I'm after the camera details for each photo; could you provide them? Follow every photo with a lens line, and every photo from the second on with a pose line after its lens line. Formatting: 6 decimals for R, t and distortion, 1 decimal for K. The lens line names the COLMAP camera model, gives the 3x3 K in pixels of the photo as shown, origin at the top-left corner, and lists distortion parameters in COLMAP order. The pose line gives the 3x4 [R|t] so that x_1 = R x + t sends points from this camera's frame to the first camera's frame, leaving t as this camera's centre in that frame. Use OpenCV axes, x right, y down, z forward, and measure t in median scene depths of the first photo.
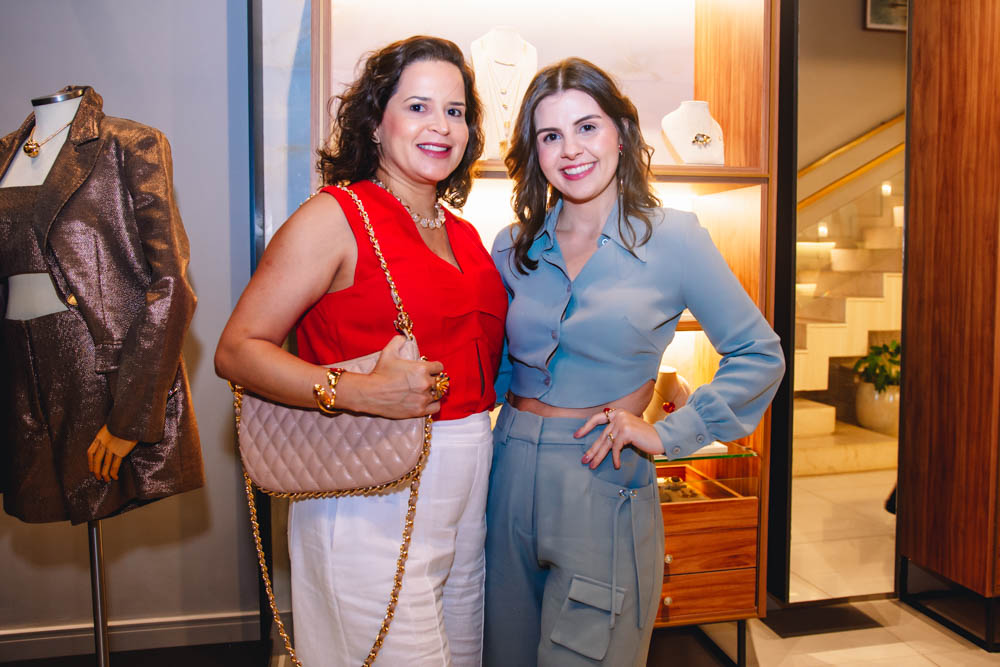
lens RADIAL K [[823.7, 0, 500.6], [0, 823.7, 310.7], [0, 0, 1]] dist [-0.008589, -0.010450]
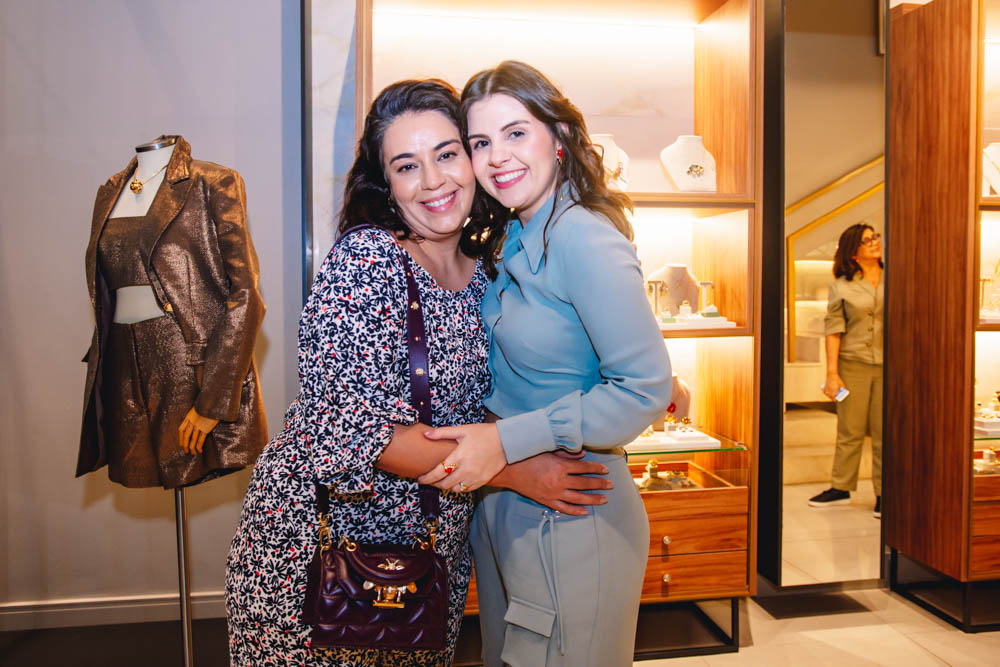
lens RADIAL K [[823.7, 0, 500.6], [0, 823.7, 310.7], [0, 0, 1]] dist [-0.008589, -0.010450]
pose [[0.999163, -0.000589, -0.040905, 0.021784], [-0.000336, 0.999744, -0.022619, 0.012215], [0.040908, 0.022614, 0.998907, -0.139979]]
